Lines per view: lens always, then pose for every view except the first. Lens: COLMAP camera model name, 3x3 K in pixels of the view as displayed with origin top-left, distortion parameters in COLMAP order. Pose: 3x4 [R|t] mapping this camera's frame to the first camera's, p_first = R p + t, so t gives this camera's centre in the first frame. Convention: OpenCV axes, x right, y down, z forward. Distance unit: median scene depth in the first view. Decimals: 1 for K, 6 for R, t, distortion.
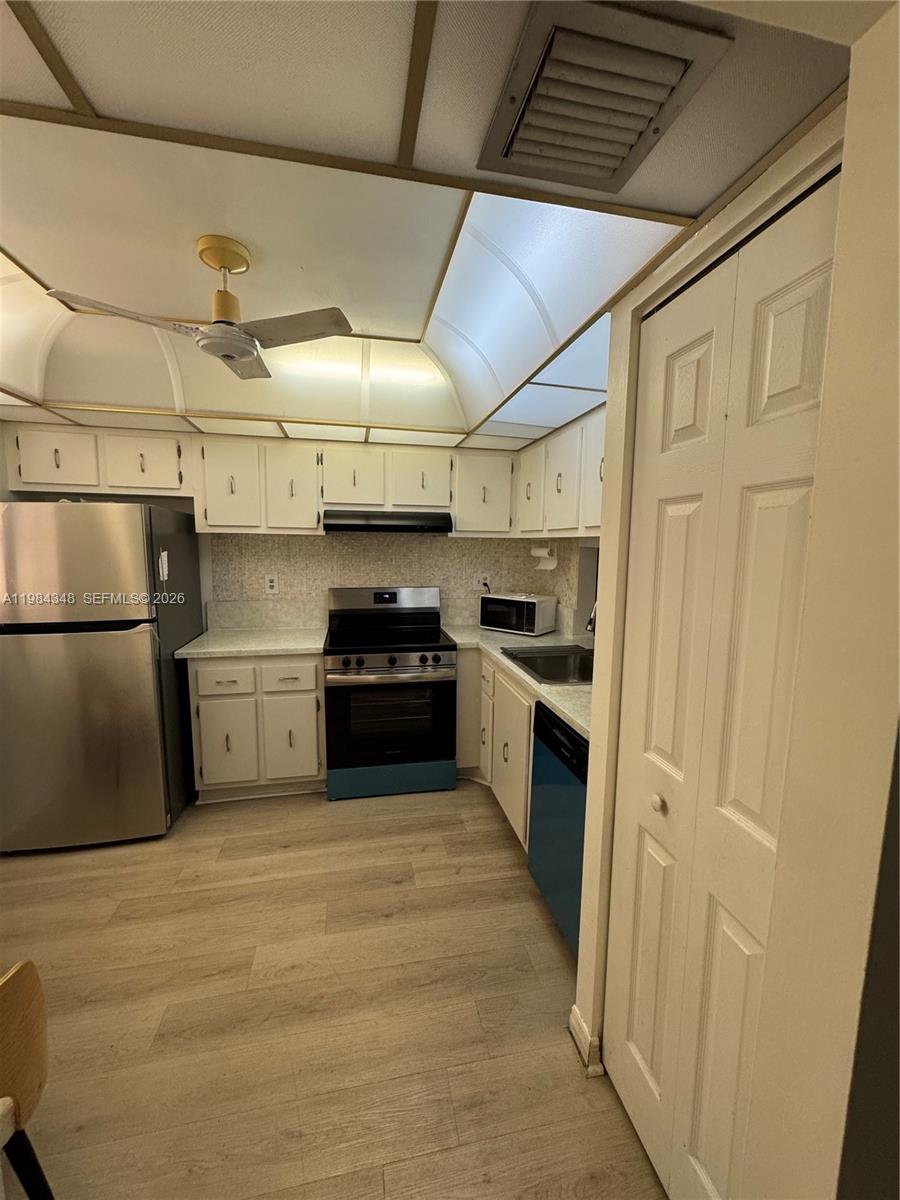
lens RADIAL K [[481.1, 0, 451.7], [0, 481.1, 598.8], [0, 0, 1]] dist [-0.002554, 0.001122]
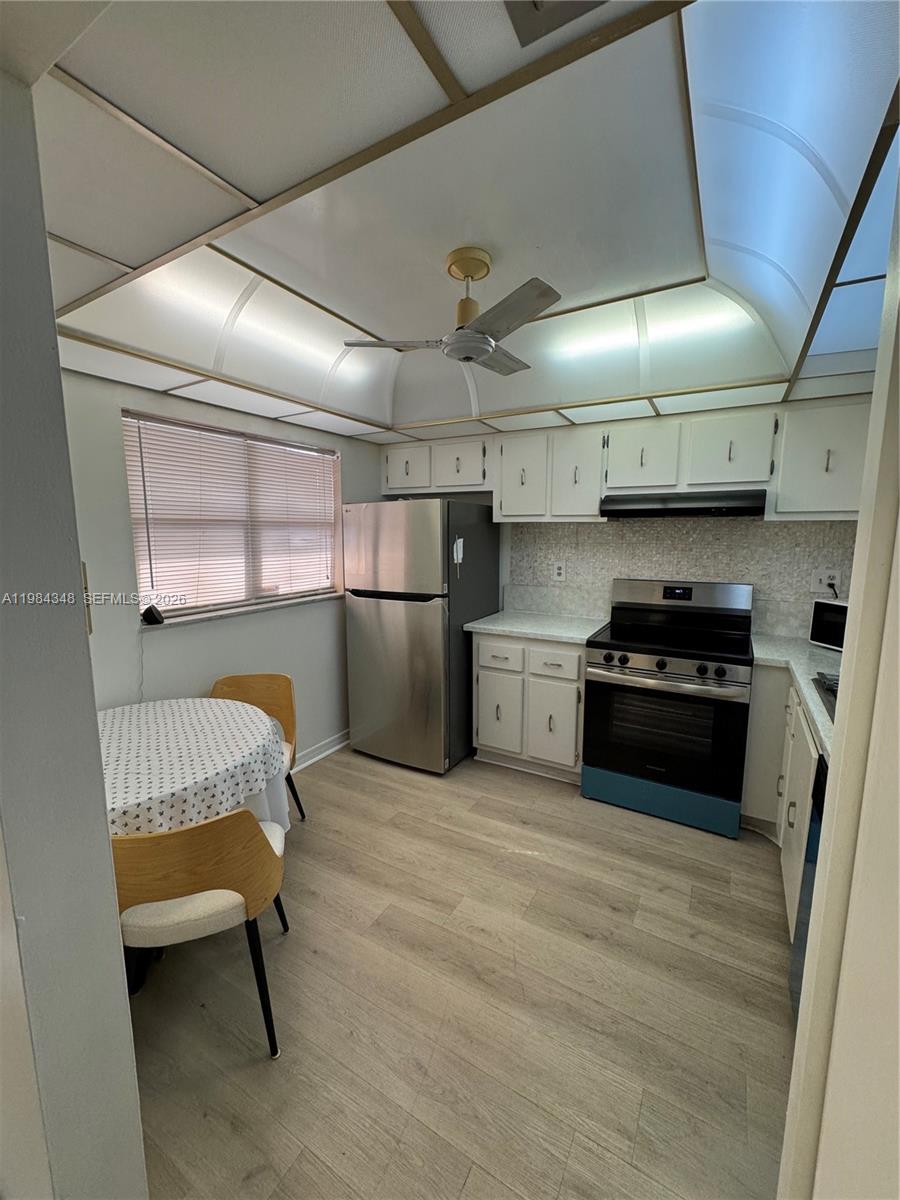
lens RADIAL K [[481.1, 0, 448.3], [0, 481.1, 598.7], [0, 0, 1]] dist [-0.002554, 0.001122]
pose [[0.742378, 0.081648, -0.664988, 0.168361], [-0.070113, 0.996564, 0.044087, -0.001891], [0.666303, 0.013895, 0.745552, 0.098524]]
